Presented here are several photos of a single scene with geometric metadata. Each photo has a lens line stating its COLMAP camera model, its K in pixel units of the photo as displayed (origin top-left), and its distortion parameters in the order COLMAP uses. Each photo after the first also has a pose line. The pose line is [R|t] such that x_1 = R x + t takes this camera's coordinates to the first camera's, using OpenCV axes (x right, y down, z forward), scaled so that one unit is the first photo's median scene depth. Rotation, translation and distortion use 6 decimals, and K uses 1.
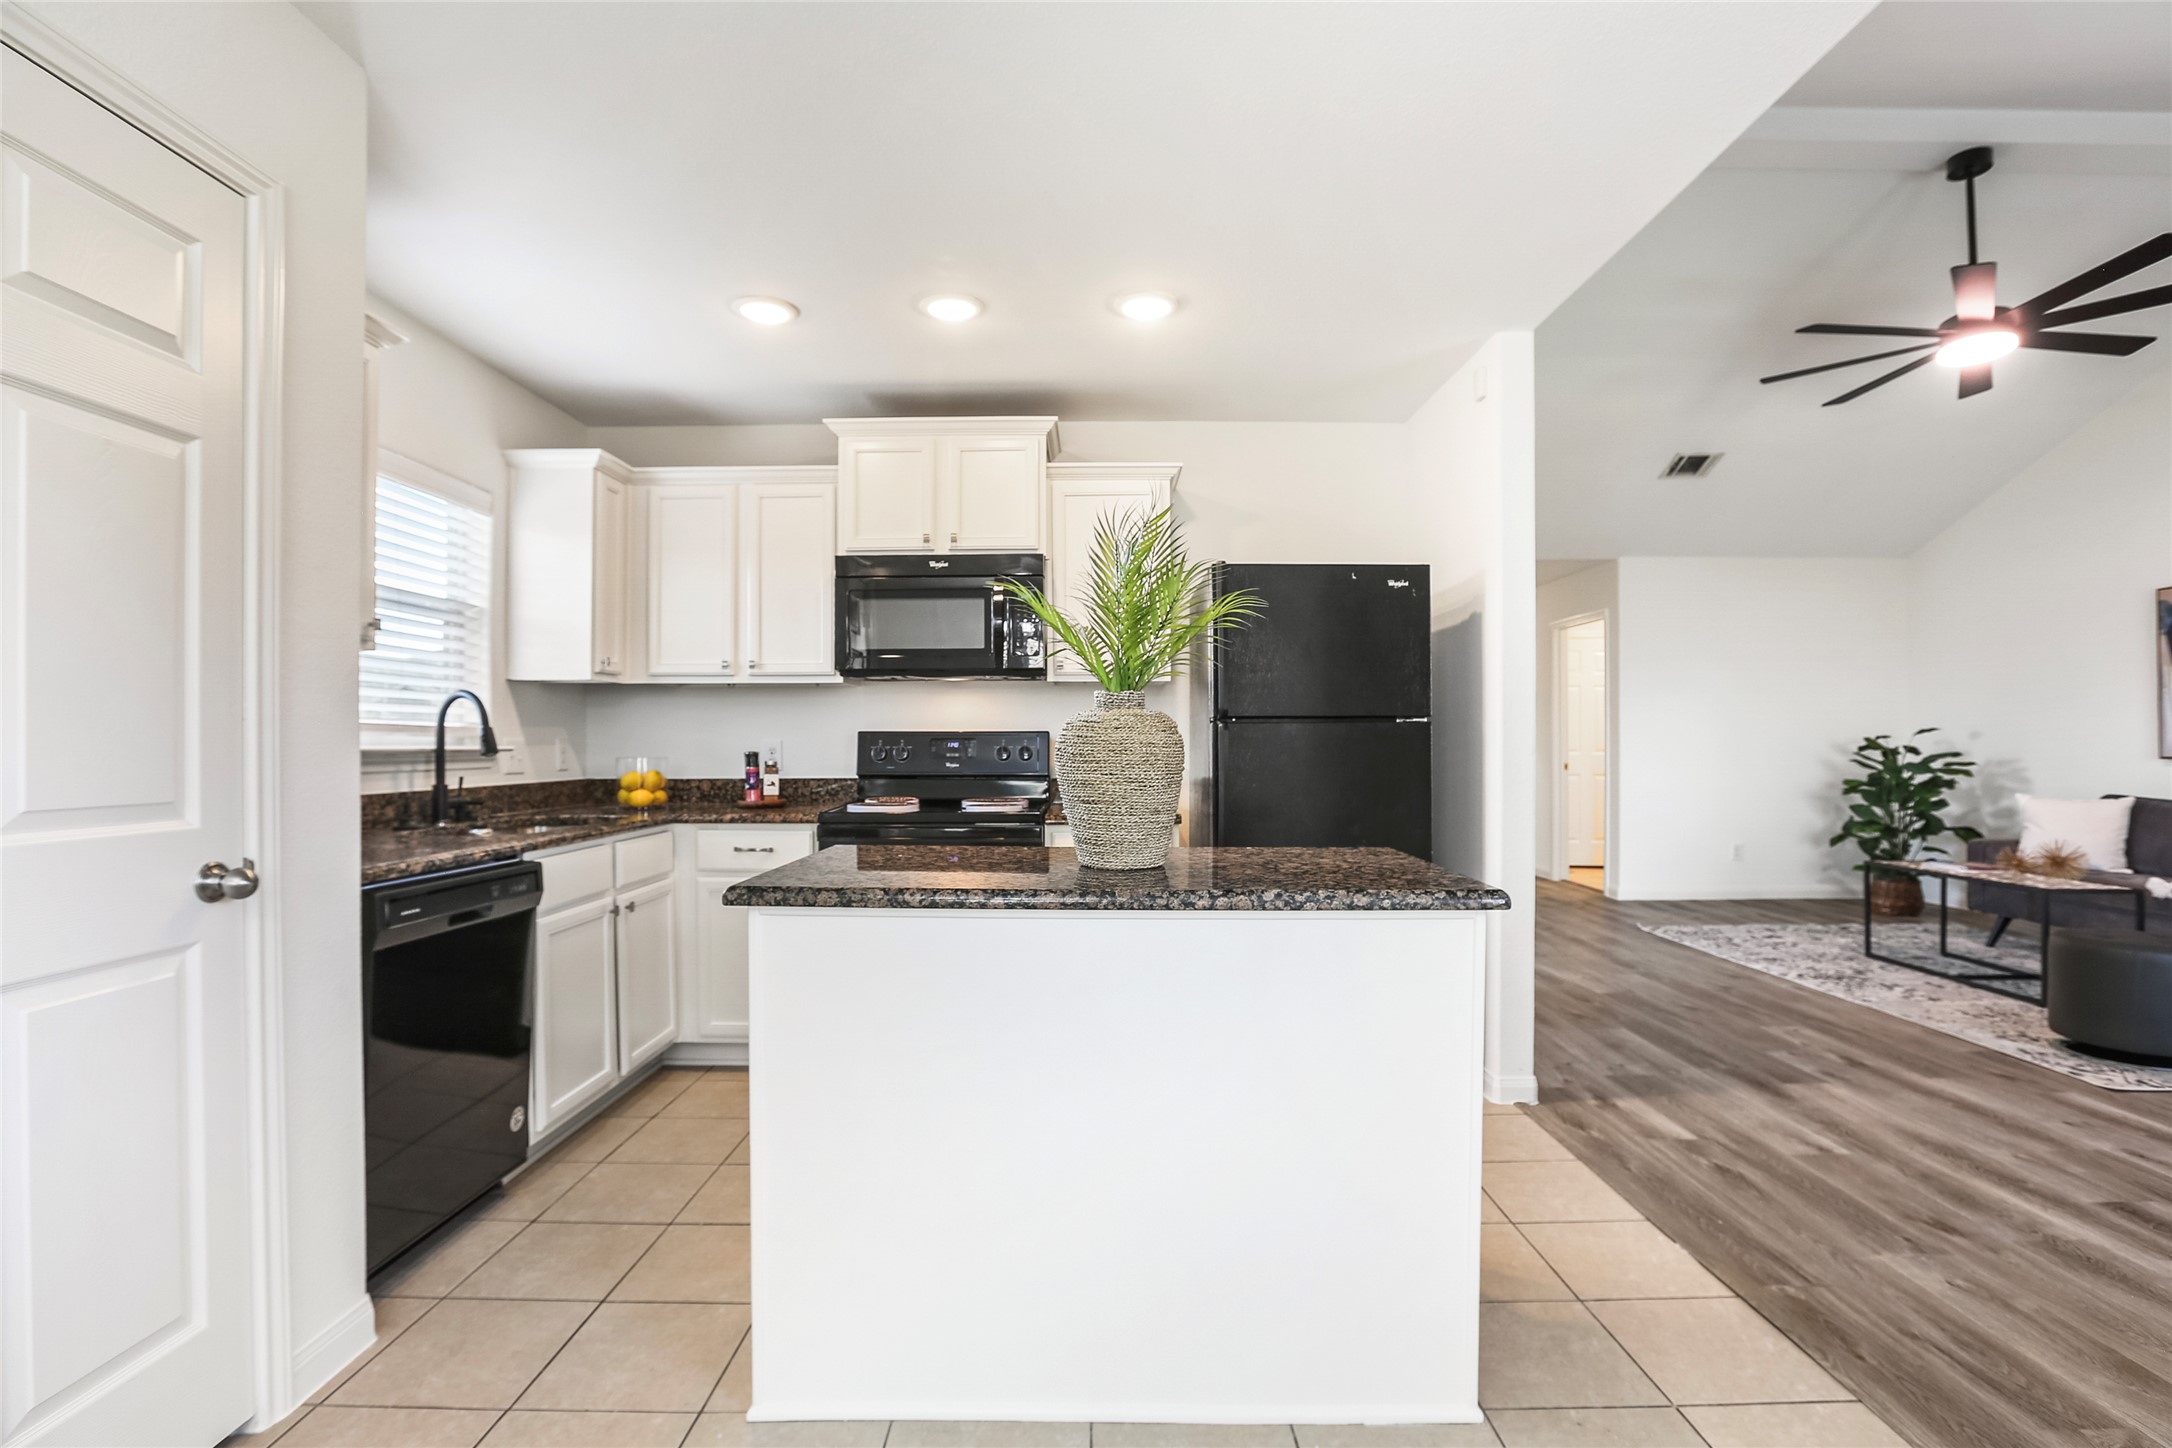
lens RADIAL K [[993.8, 0, 1083.7], [0, 993.8, 750.5], [0, 0, 1]] dist [-0.046169, 0.011875]
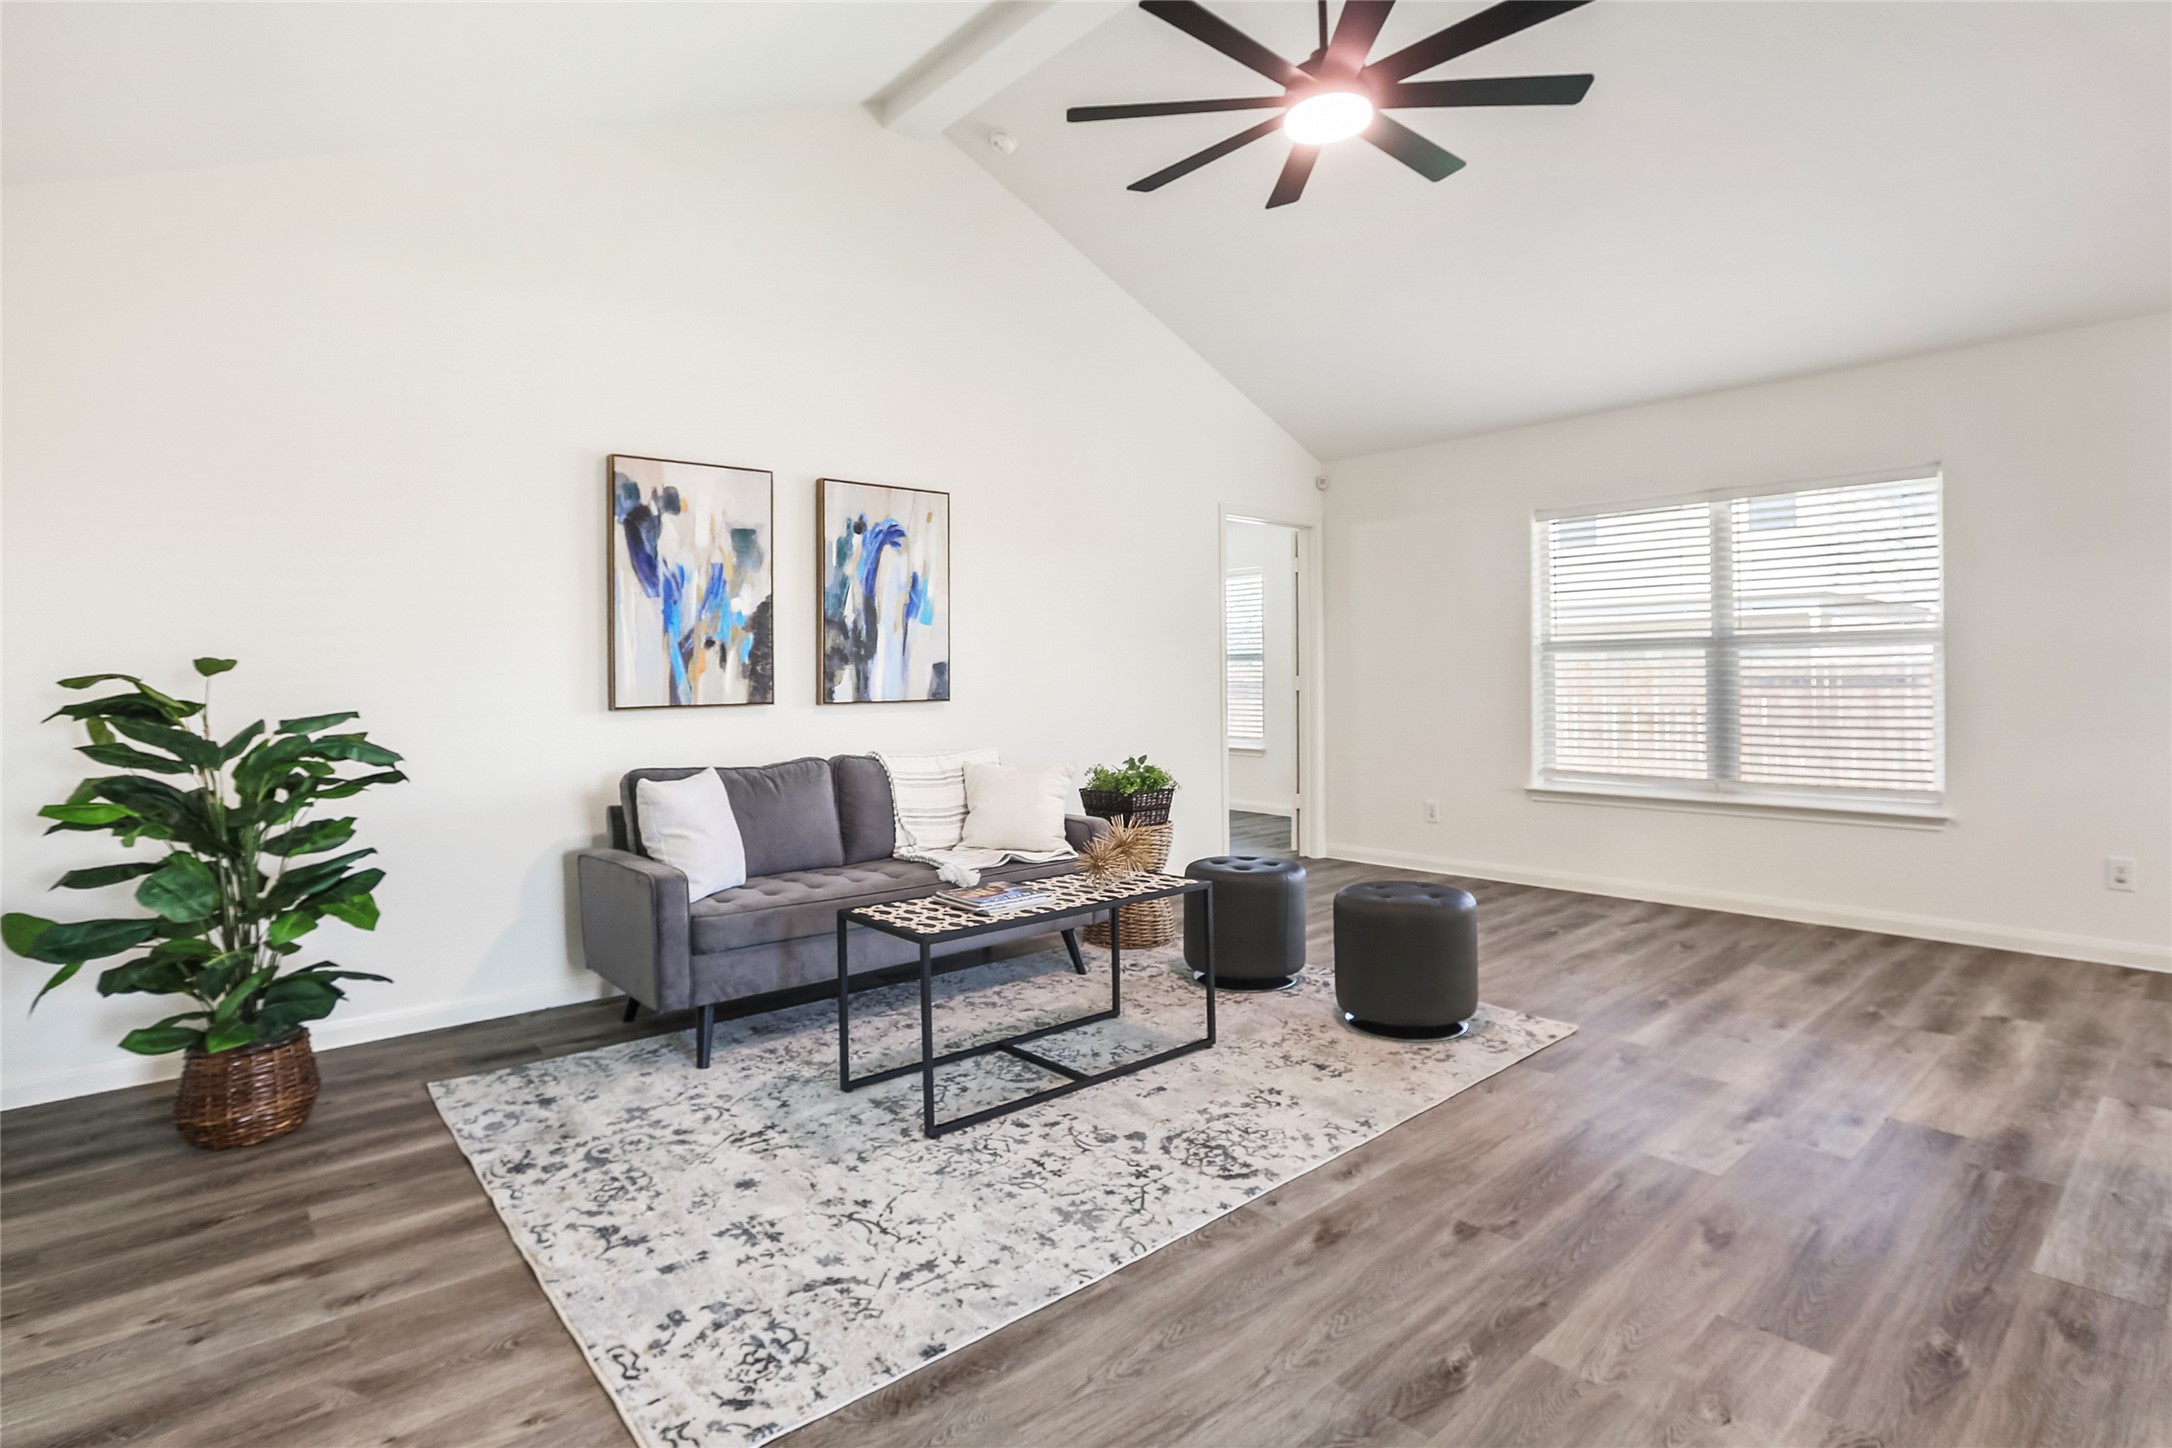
lens RADIAL K [[1085.6, 0, 1058.4], [0, 1085.6, 665.7], [0, 0, 1]] dist [-0.031404, 0.004549]
pose [[-0.666553, 0.016732, 0.745270, 0.530747], [0.020738, 0.999777, -0.003899, -0.019775], [-0.745170, 0.012857, -0.666751, 1.862542]]
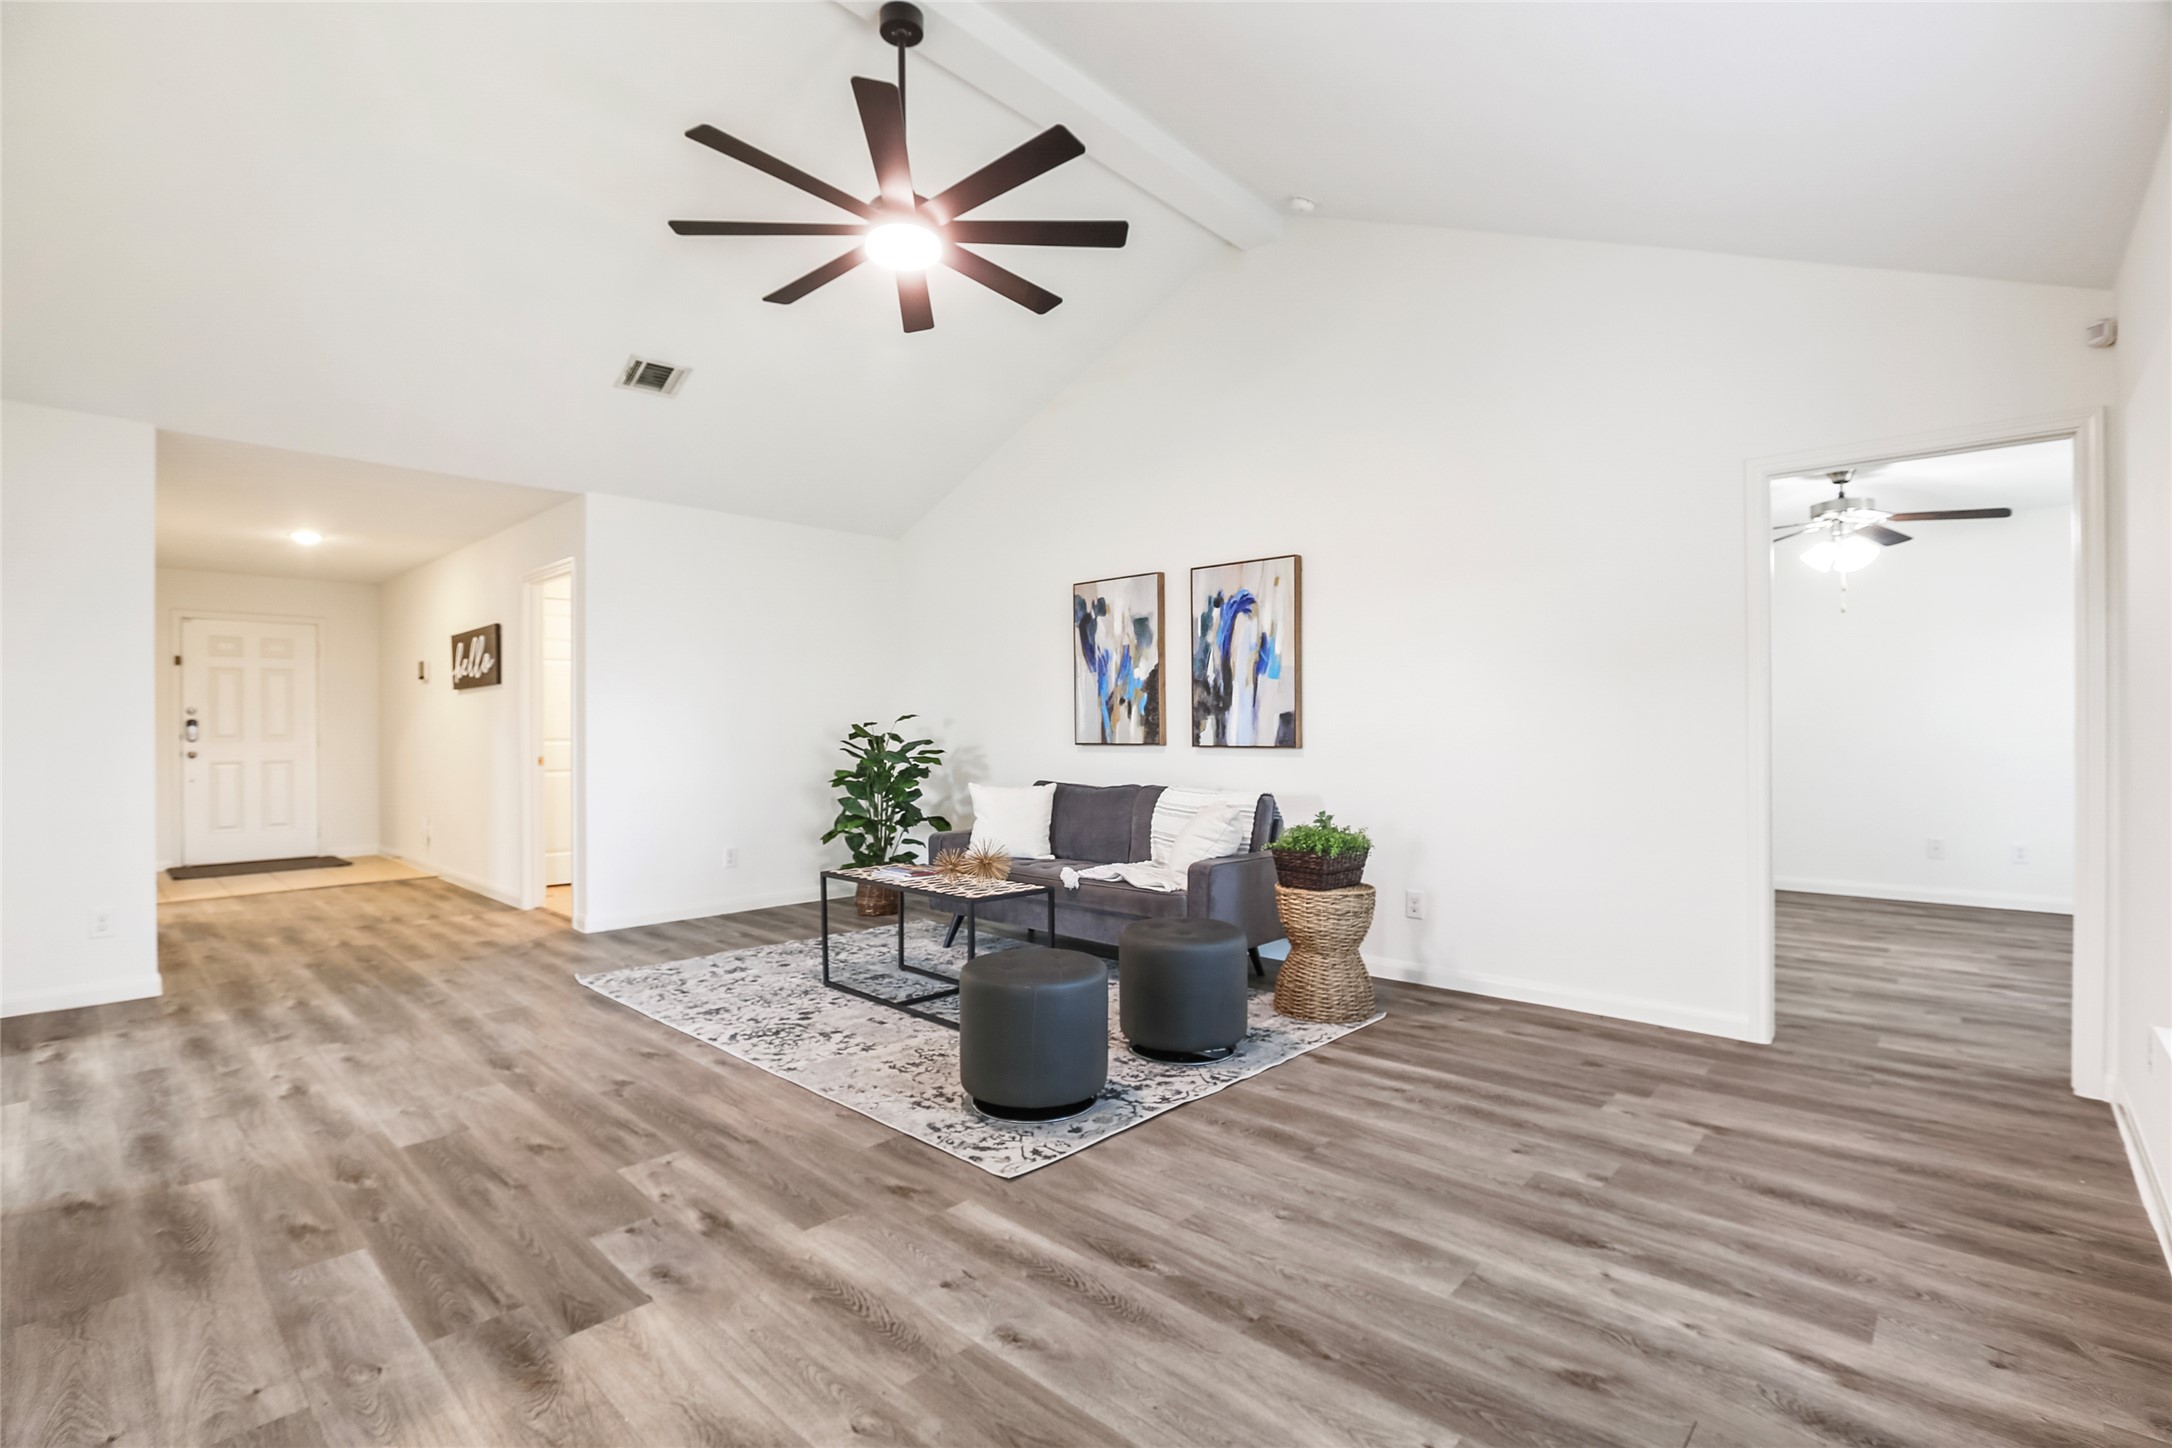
lens RADIAL K [[993.8, 0, 1094.5], [0, 993.8, 723.2], [0, 0, 1]] dist [-0.046169, 0.011875]
pose [[0.665848, 0.005650, 0.746066, 0.462263], [0.005725, 0.999903, -0.012682, -0.002236], [-0.746066, 0.012715, 0.665751, 0.360808]]
